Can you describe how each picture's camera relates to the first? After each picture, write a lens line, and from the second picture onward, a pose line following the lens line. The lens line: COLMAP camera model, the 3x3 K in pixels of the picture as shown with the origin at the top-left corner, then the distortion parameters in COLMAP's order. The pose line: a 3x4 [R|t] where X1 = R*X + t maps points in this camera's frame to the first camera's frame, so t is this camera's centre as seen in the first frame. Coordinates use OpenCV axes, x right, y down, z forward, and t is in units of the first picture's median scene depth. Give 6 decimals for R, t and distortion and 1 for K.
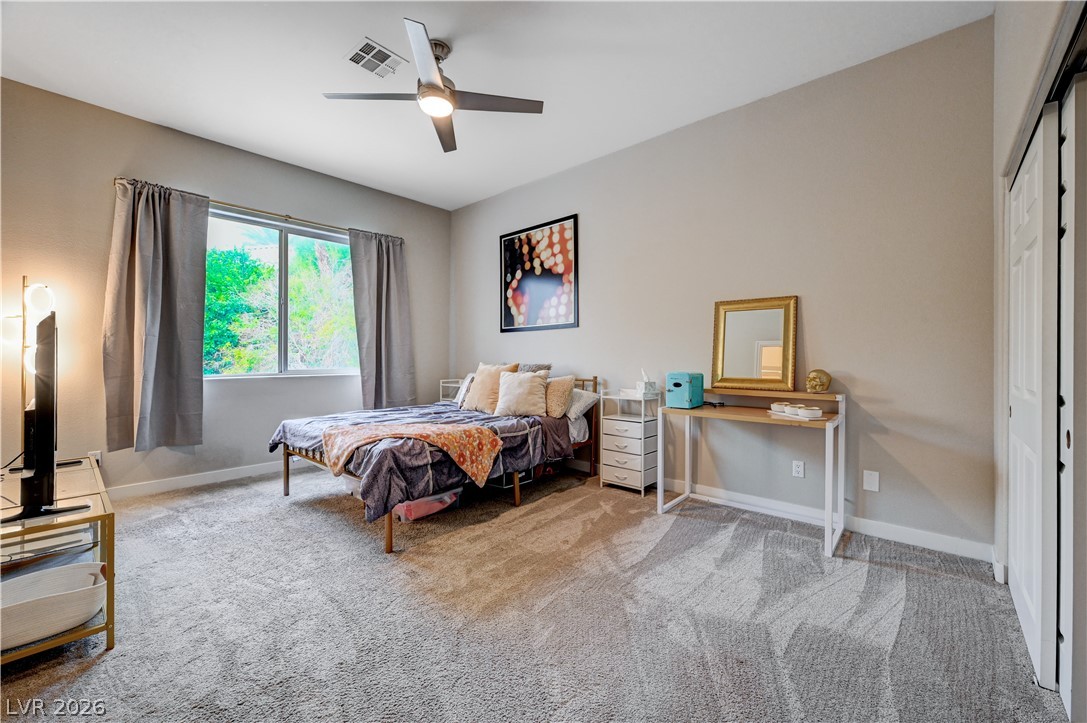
lens RADIAL K [[431.8, 0, 548.4], [0, 431.8, 362.0], [0, 0, 1]] dist [-0.002008, 0.000175]
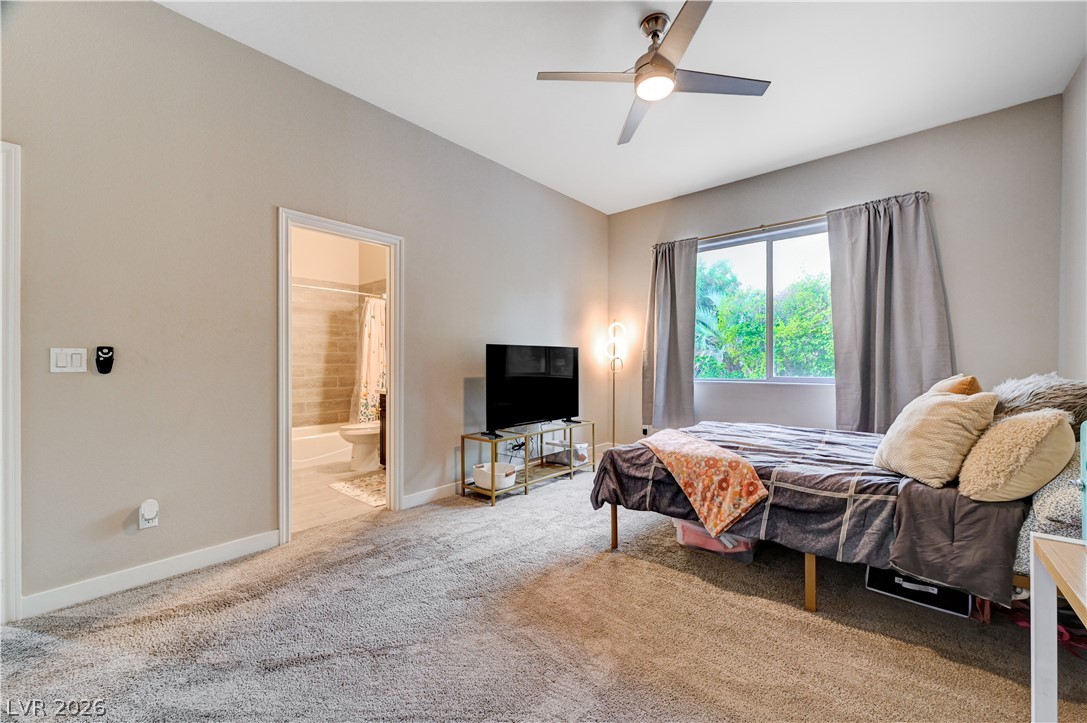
lens RADIAL K [[431.8, 0, 547.4], [0, 431.8, 359.8], [0, 0, 1]] dist [-0.002008, 0.000175]
pose [[0.012725, -0.007675, -0.999890, 0.585829], [-0.008073, 0.999937, -0.007778, -0.011915], [0.999886, 0.008171, 0.012662, 0.682071]]
